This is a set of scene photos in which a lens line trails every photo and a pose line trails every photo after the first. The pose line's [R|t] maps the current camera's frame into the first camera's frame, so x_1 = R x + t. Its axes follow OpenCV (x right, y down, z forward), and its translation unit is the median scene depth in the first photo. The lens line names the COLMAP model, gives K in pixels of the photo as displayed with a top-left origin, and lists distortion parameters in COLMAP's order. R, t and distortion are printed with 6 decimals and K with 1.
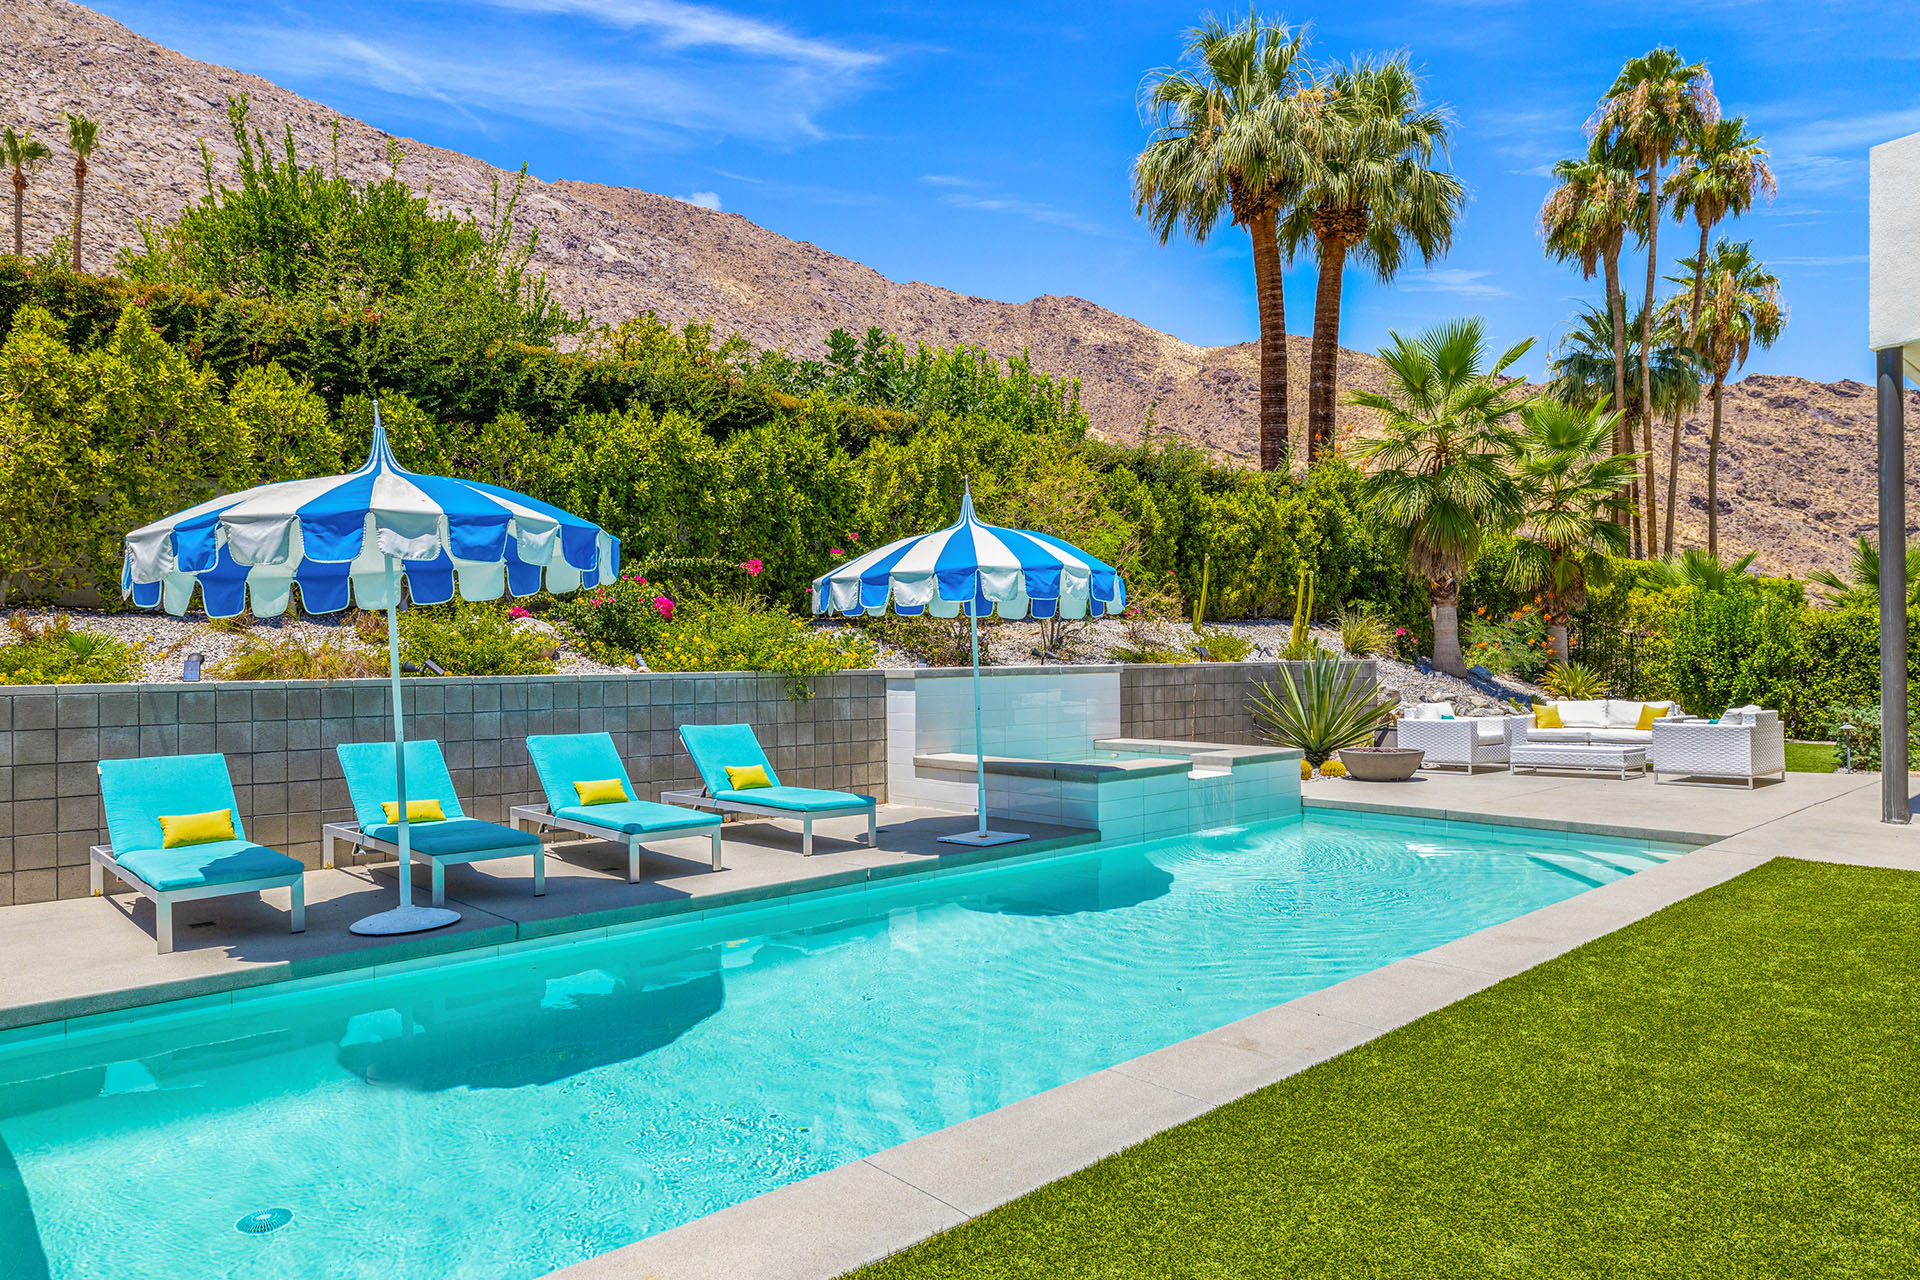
lens RADIAL K [[1224.2, 0, 992.1], [0, 1224.2, 630.0], [0, 0, 1]] dist [-0.002865, 0.000884]
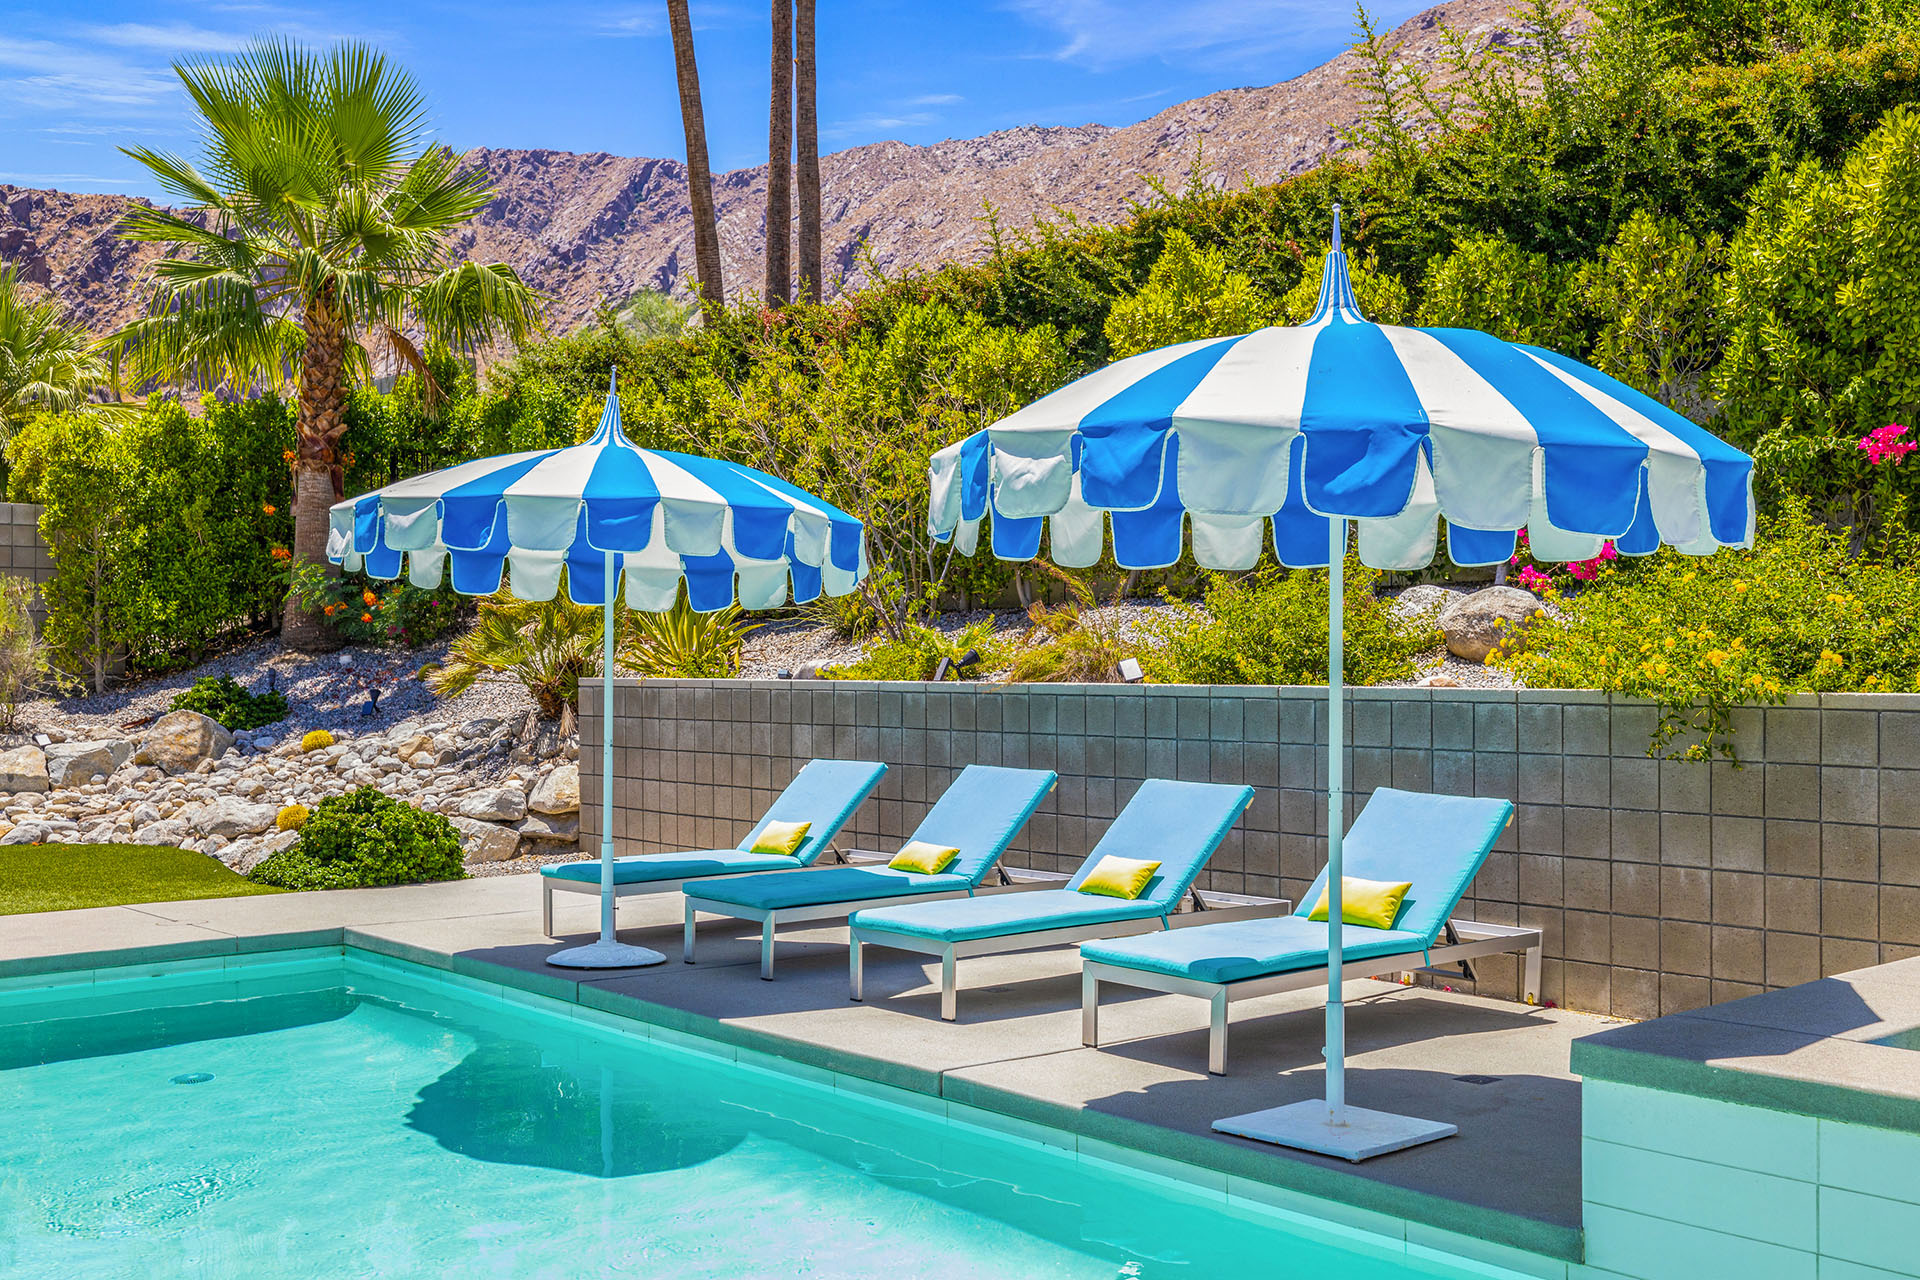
lens RADIAL K [[1891.7, 0, 979.6], [0, 1891.7, 647.6], [0, 0, 1]] dist [0.012536, 0.000000]
pose [[-0.025072, 0.002470, -0.999683, 0.330984], [0.018264, 0.999831, 0.002012, 0.007747], [0.999519, -0.018207, -0.025113, 0.502451]]
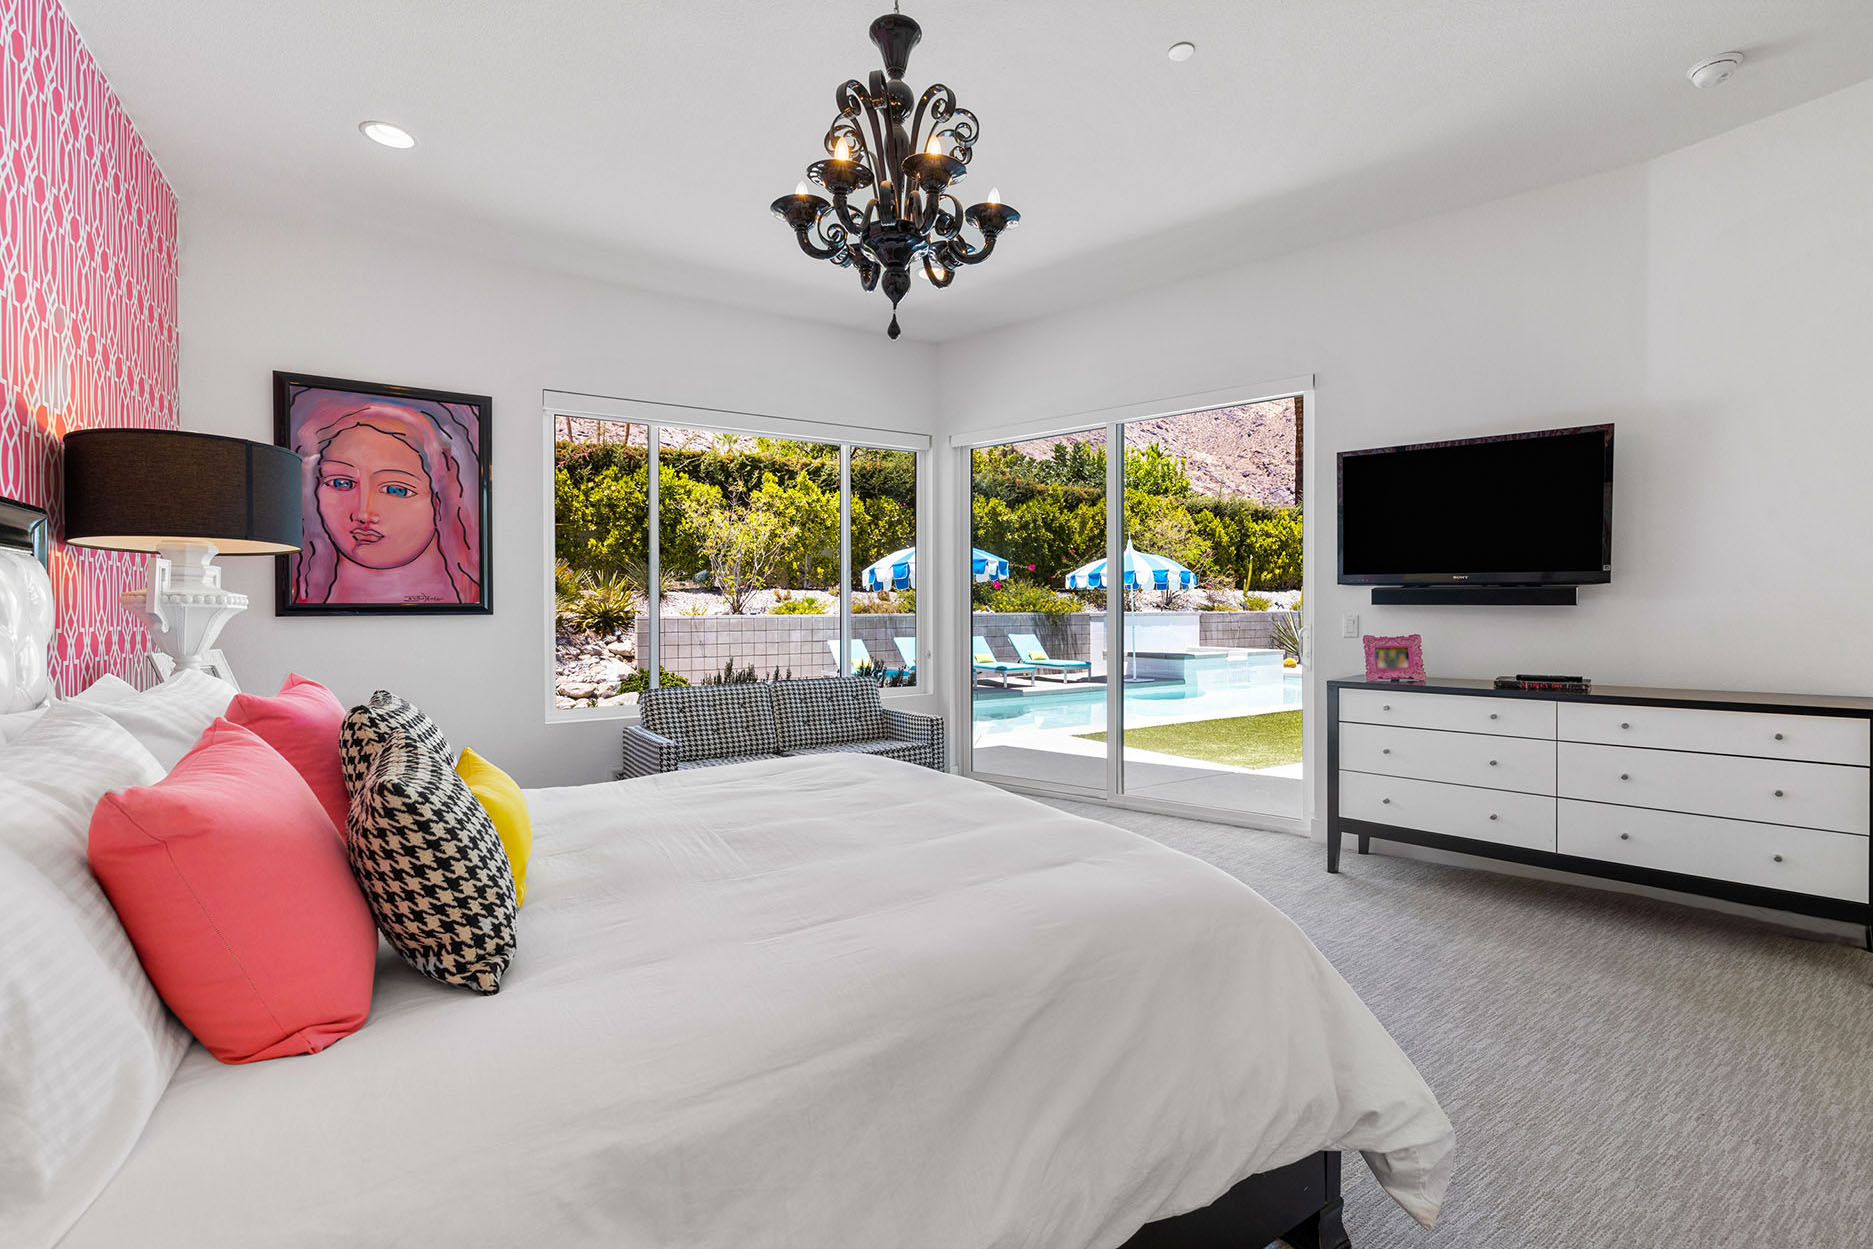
lens RADIAL K [[801.3, 0, 970.9], [0, 801.3, 630.6], [0, 0, 1]] dist [0.002750, -0.000095]
pose [[0.980539, 0.006636, -0.196210, -0.008455], [0.002003, 0.999038, 0.043799, 0.000097], [0.196312, -0.043340, 0.979583, -0.347295]]
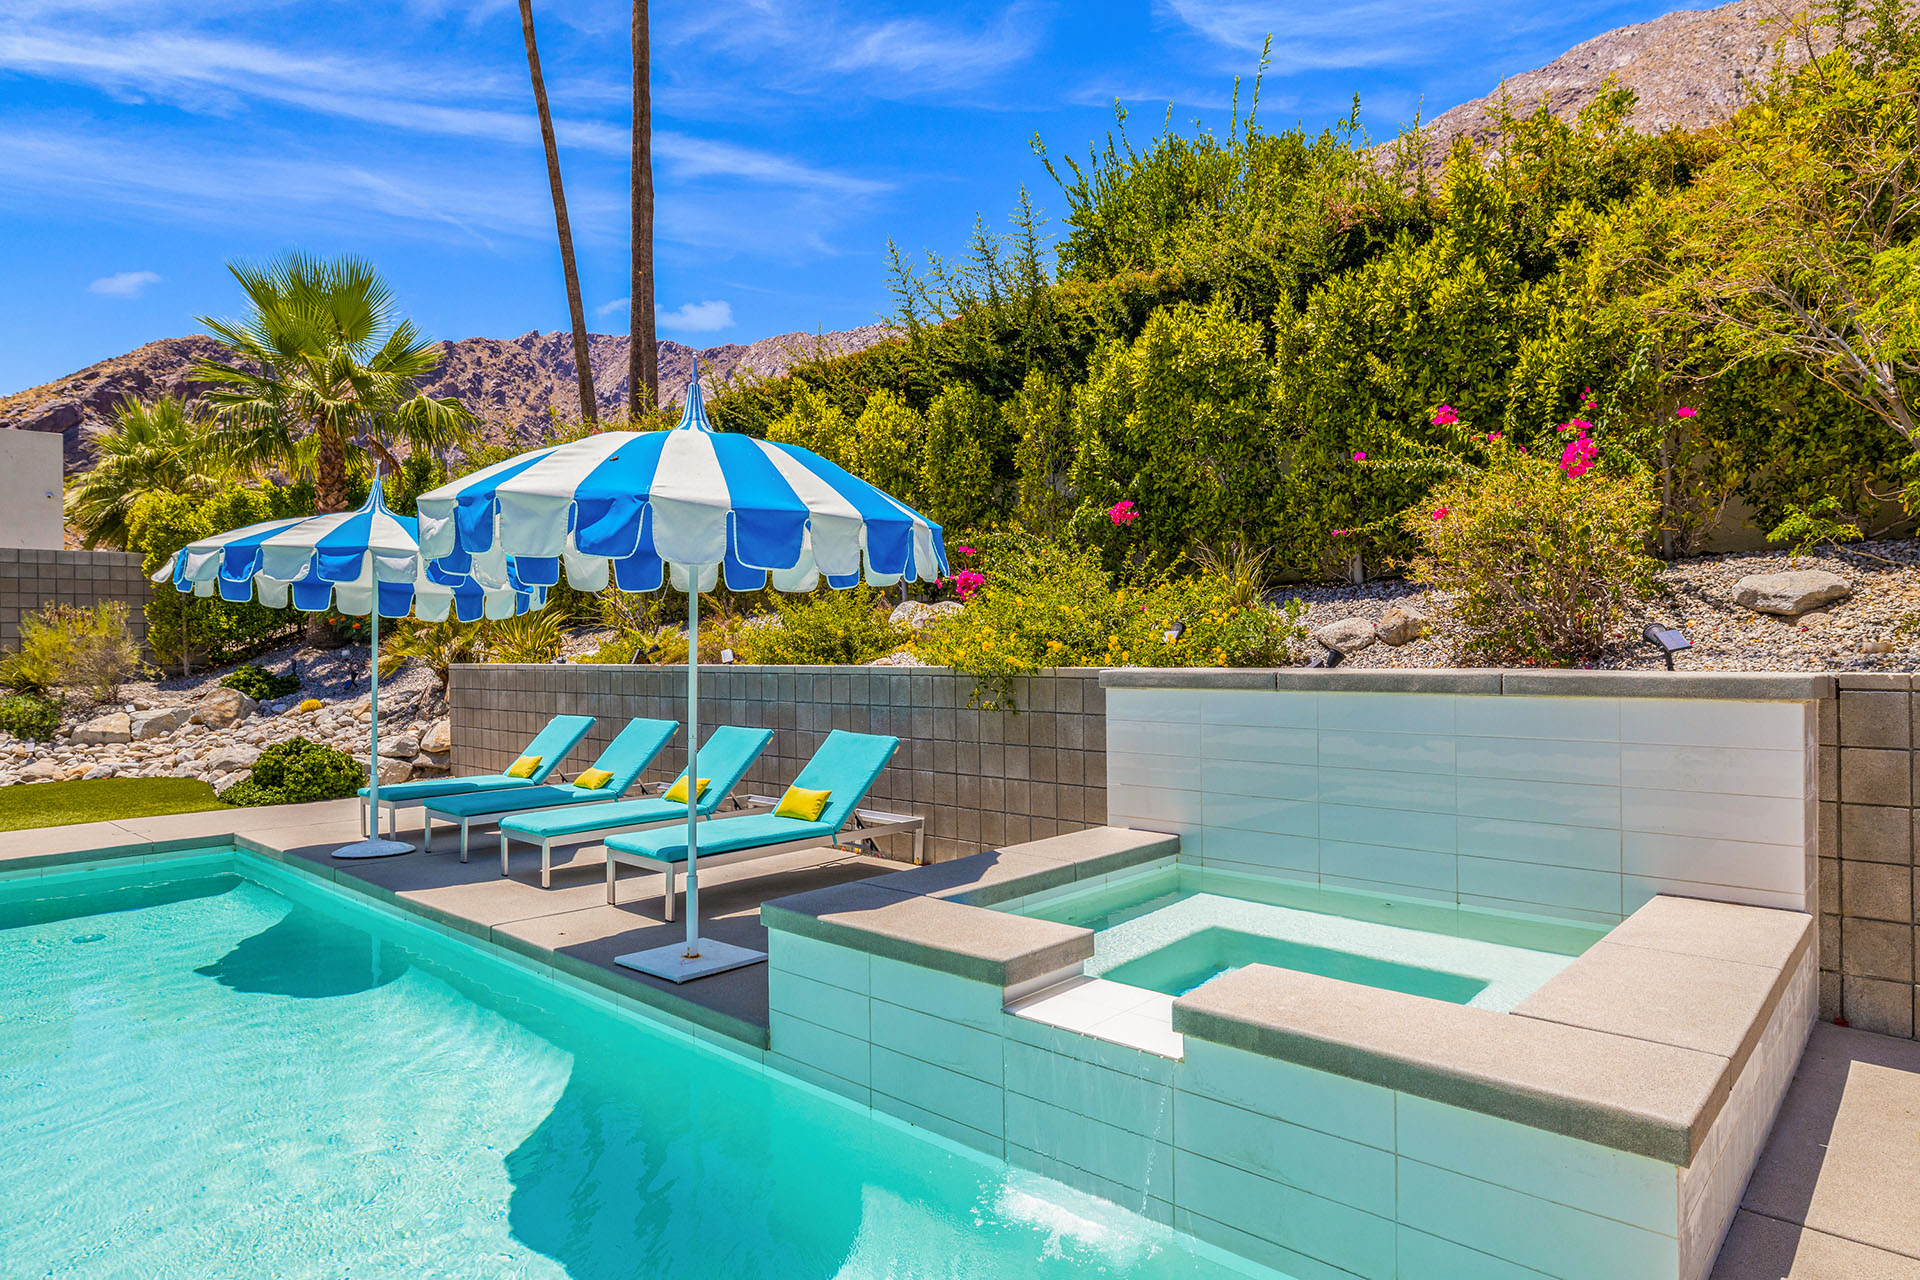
lens RADIAL K [[1125.8, 0, 1010.2], [0, 1125.8, 645.3], [0, 0, 1]] dist [0.001566, -0.001845]
pose [[0.096109, 0.009280, -0.995328, 0.302621], [0.029577, 0.999488, 0.012175, 0.008879], [0.994931, -0.030609, 0.095785, 0.621919]]
